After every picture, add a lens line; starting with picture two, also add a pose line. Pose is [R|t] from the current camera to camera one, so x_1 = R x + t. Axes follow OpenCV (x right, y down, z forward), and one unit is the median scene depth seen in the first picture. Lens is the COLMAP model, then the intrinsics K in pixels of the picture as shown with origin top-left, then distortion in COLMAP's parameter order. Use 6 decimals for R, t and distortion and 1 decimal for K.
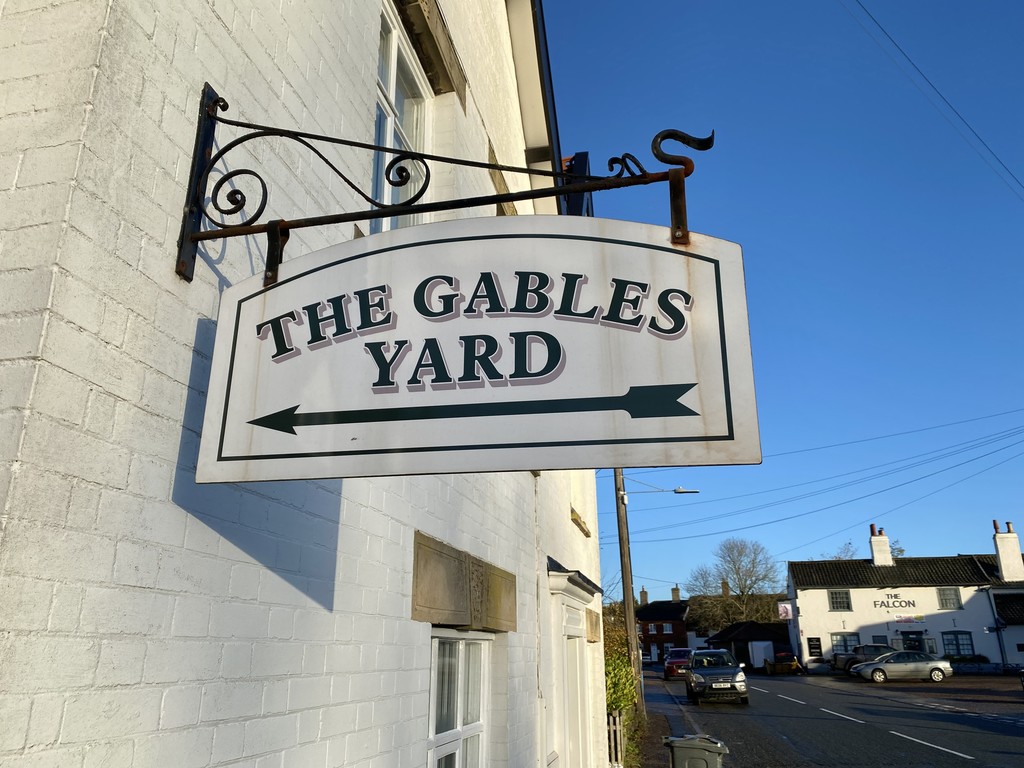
lens RADIAL K [[755.1, 0, 512.0], [0, 755.1, 384.0], [0, 0, 1]] dist [0.071416, -0.000659]
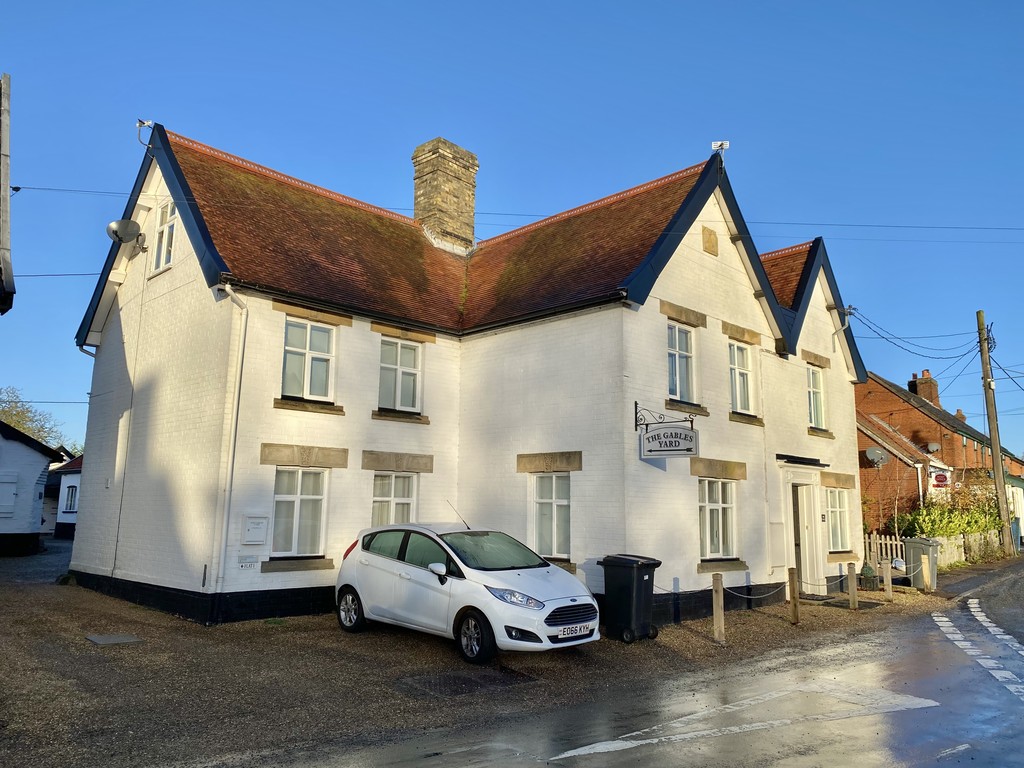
lens RADIAL K [[755.1, 0, 512.0], [0, 755.1, 384.0], [0, 0, 1]] dist [0.071416, -0.000659]
pose [[0.830056, -0.075538, -0.552541, 3.066197], [0.167818, 0.978693, 0.118309, -1.898855], [0.531831, -0.190929, 0.825047, -6.469646]]
